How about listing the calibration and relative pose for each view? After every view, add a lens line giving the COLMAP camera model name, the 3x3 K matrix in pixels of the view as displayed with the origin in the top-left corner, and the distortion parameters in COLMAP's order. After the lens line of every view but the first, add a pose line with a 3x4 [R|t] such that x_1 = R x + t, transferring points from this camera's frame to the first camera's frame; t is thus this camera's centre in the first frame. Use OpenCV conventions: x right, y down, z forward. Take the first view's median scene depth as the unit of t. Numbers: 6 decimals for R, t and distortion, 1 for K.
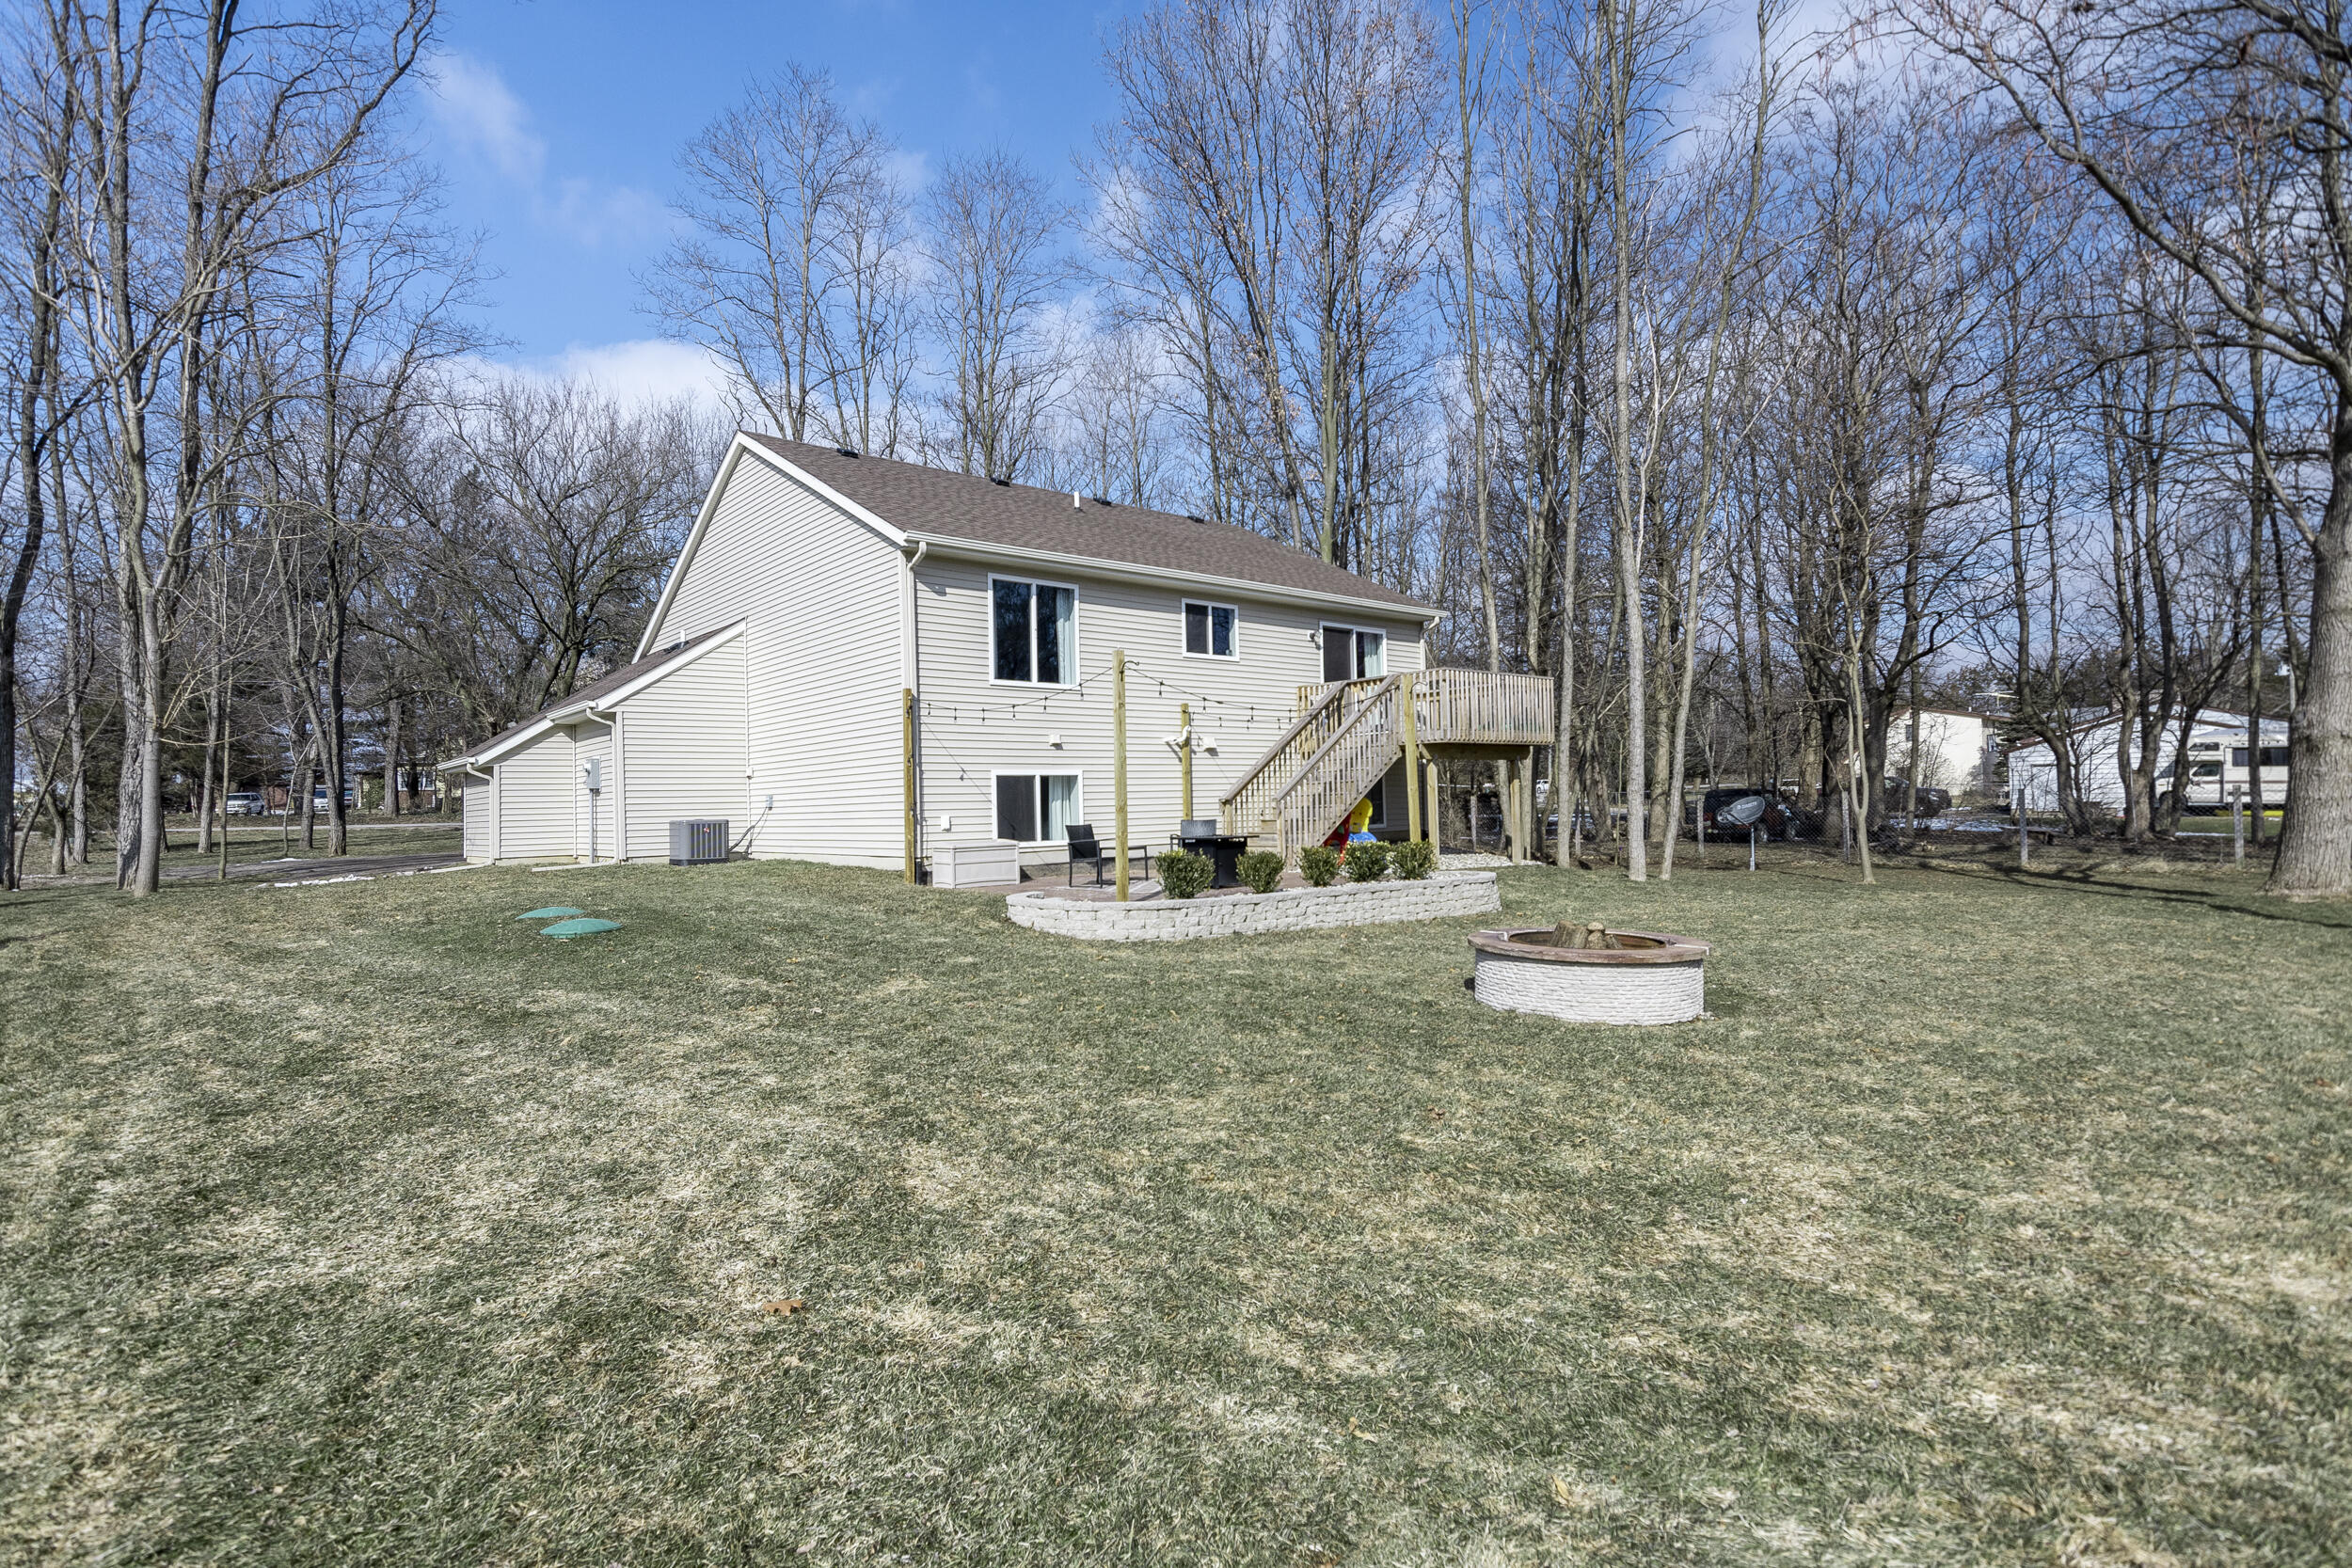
lens RADIAL K [[1139.5, 0, 1176.0], [0, 1139.5, 784.0], [0, 0, 1]] dist [0.001794, 0.000127]
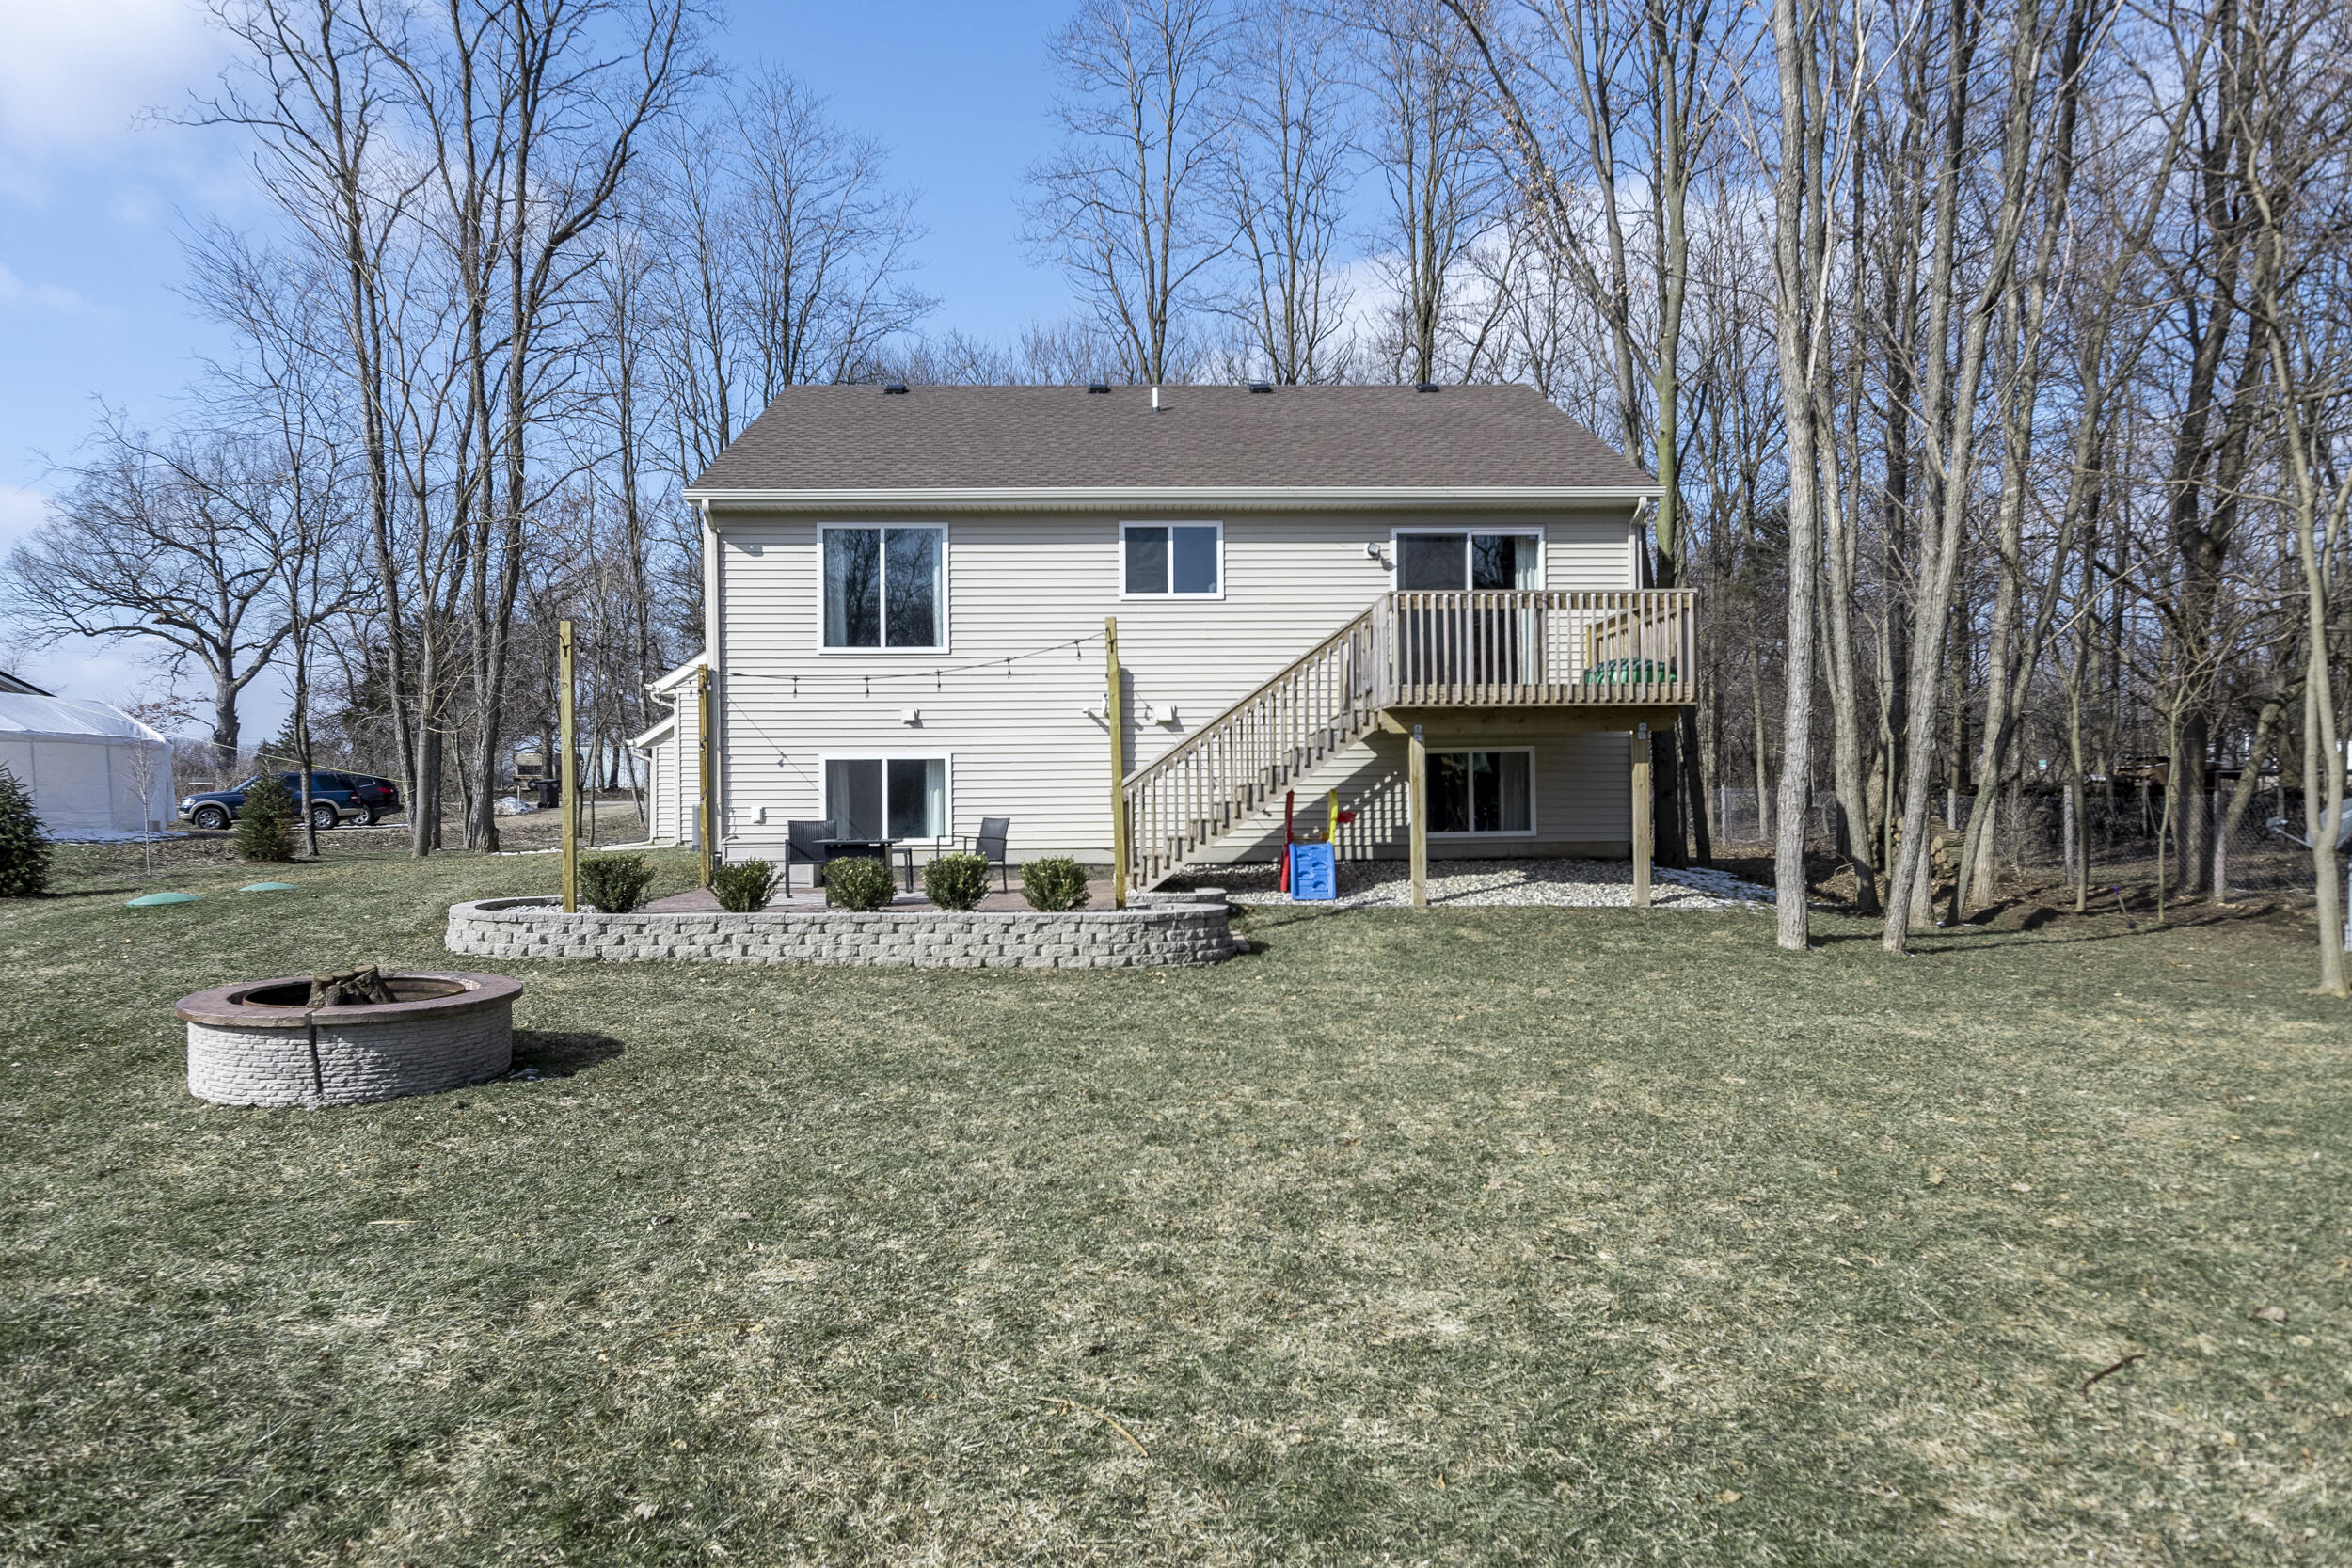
lens RADIAL K [[1486.9, 0, 1176.0], [0, 1486.9, 784.0], [0, 0, 1]] dist [-0.006290, -0.000952]
pose [[0.780347, 0.011741, -0.625237, 0.657756], [0.001744, 0.999779, 0.020951, -0.010861], [0.625345, -0.017439, 0.780154, 0.260920]]
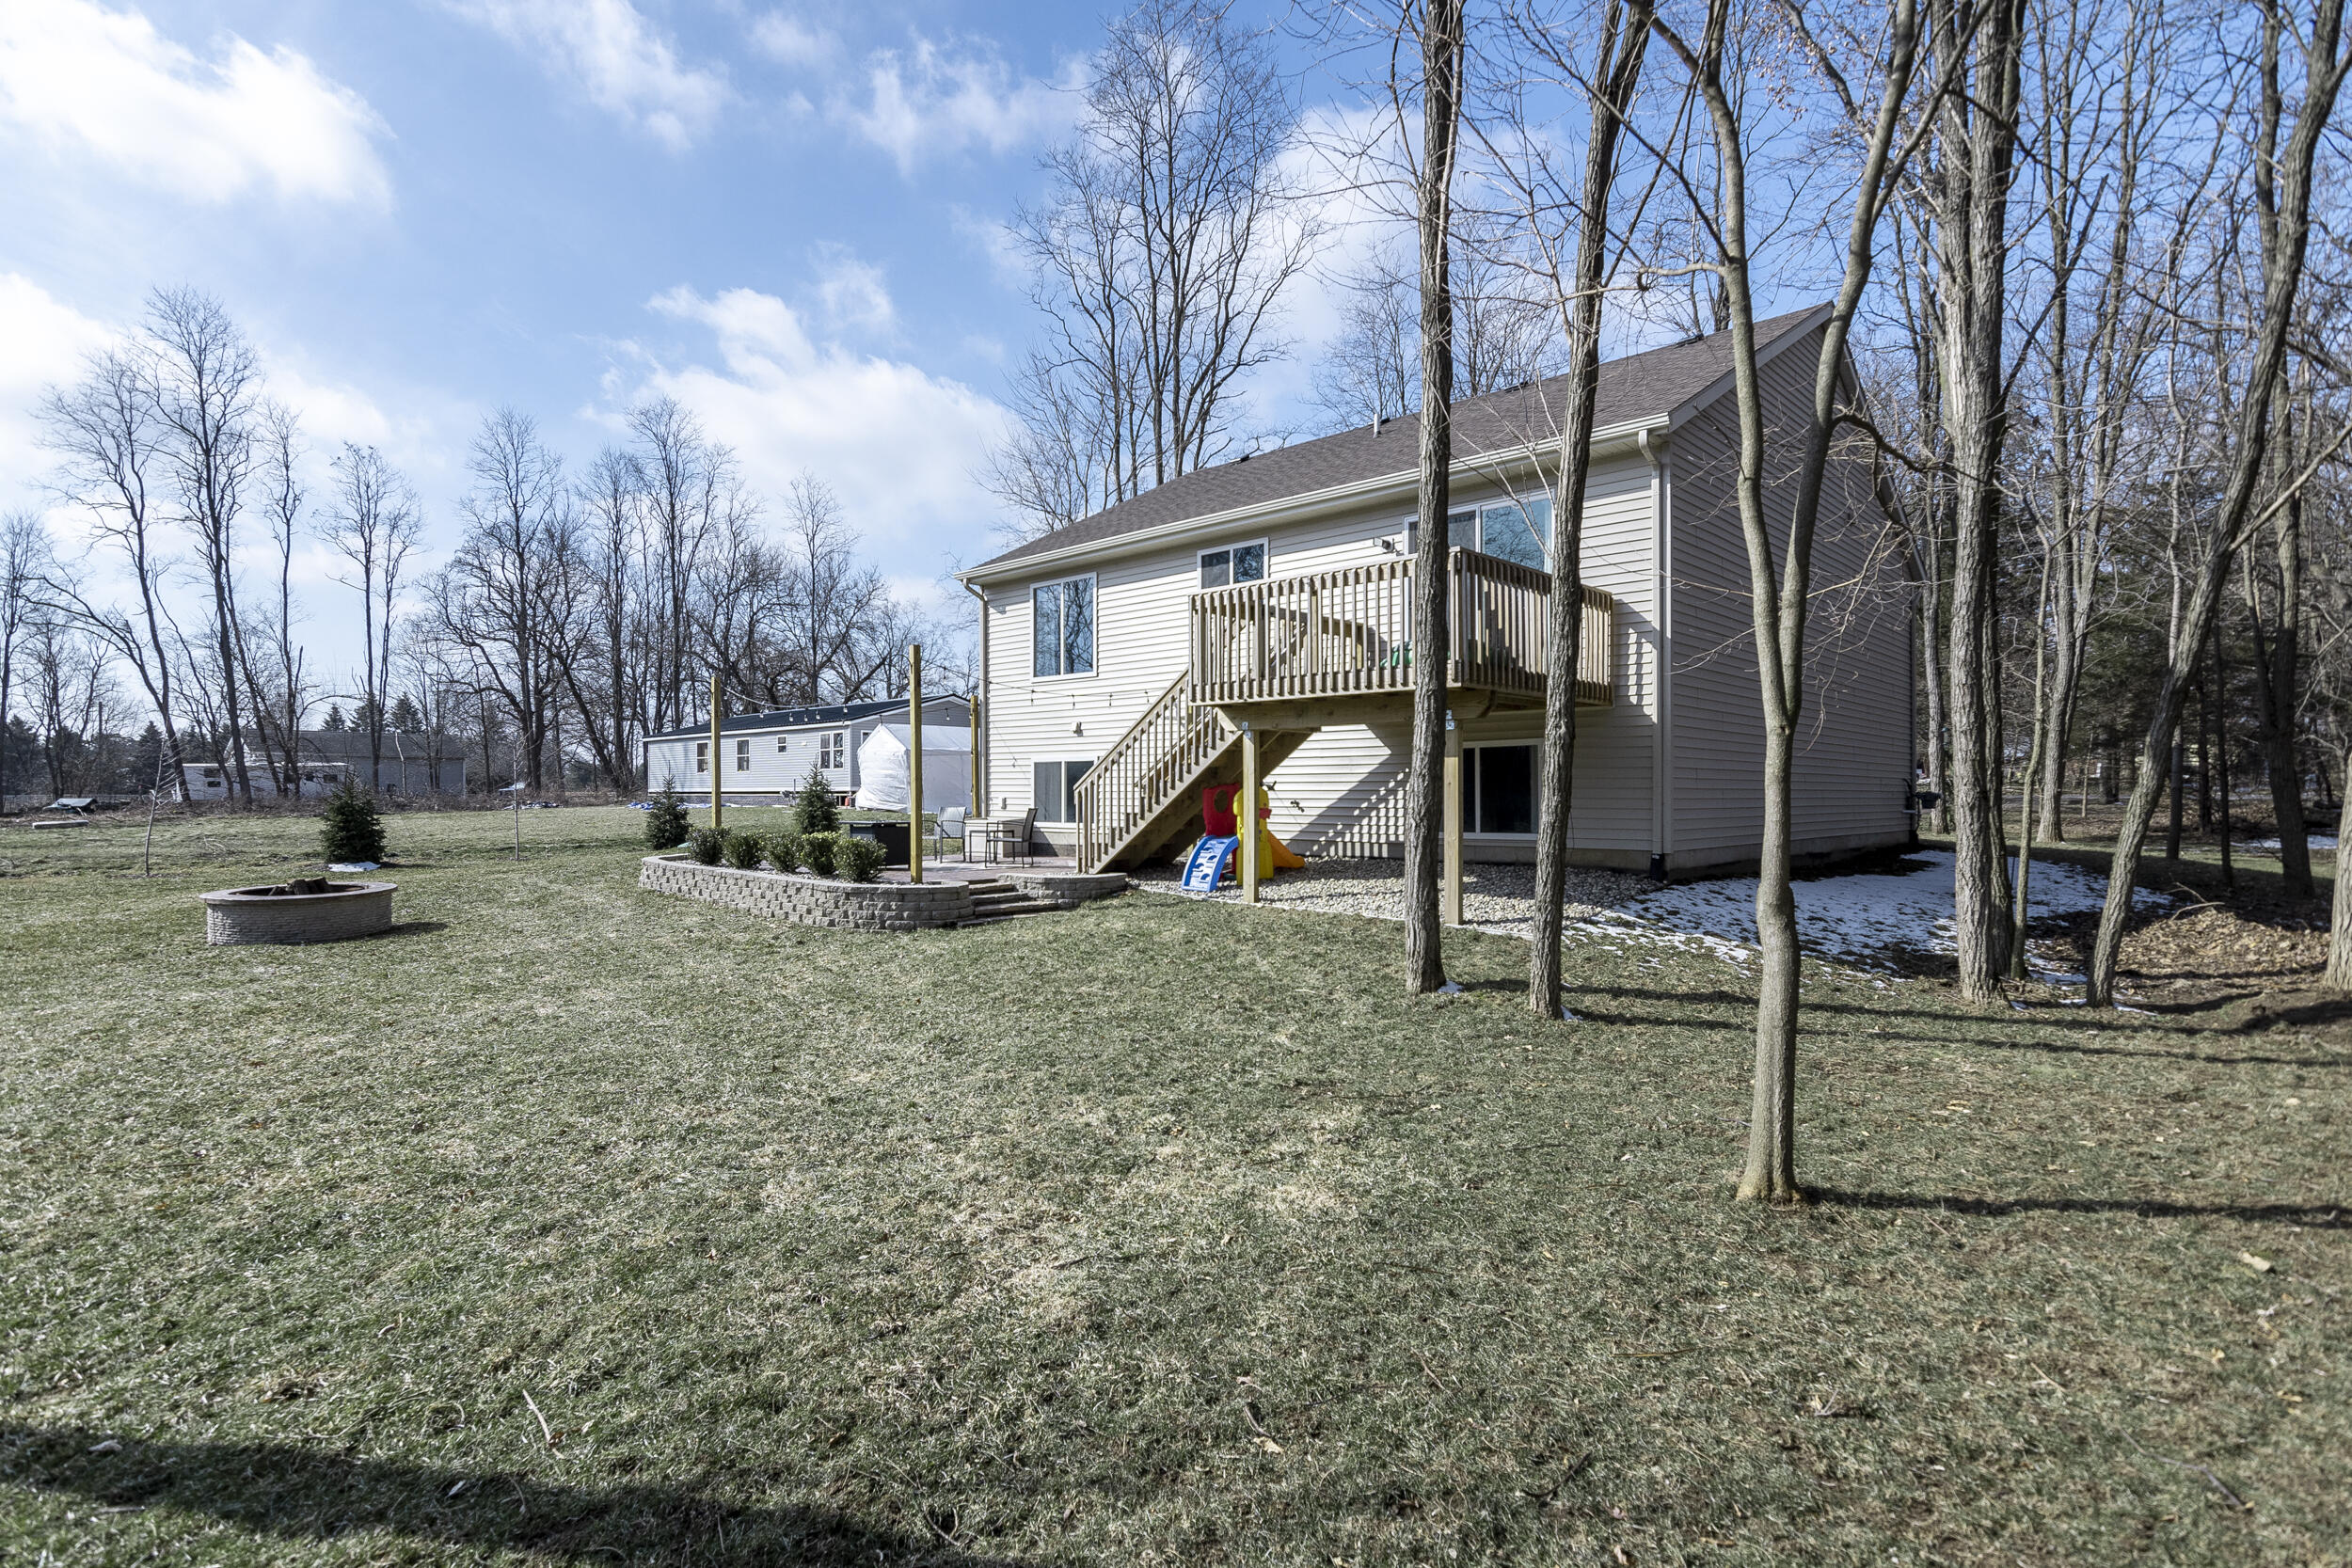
lens RADIAL K [[1139.5, 0, 1176.0], [0, 1139.5, 784.0], [0, 0, 1]] dist [0.001794, 0.000127]
pose [[0.090472, 0.012523, -0.995820, 0.873730], [0.012310, 0.999830, 0.013692, 0.000207], [0.995823, -0.013498, 0.090303, 0.918041]]
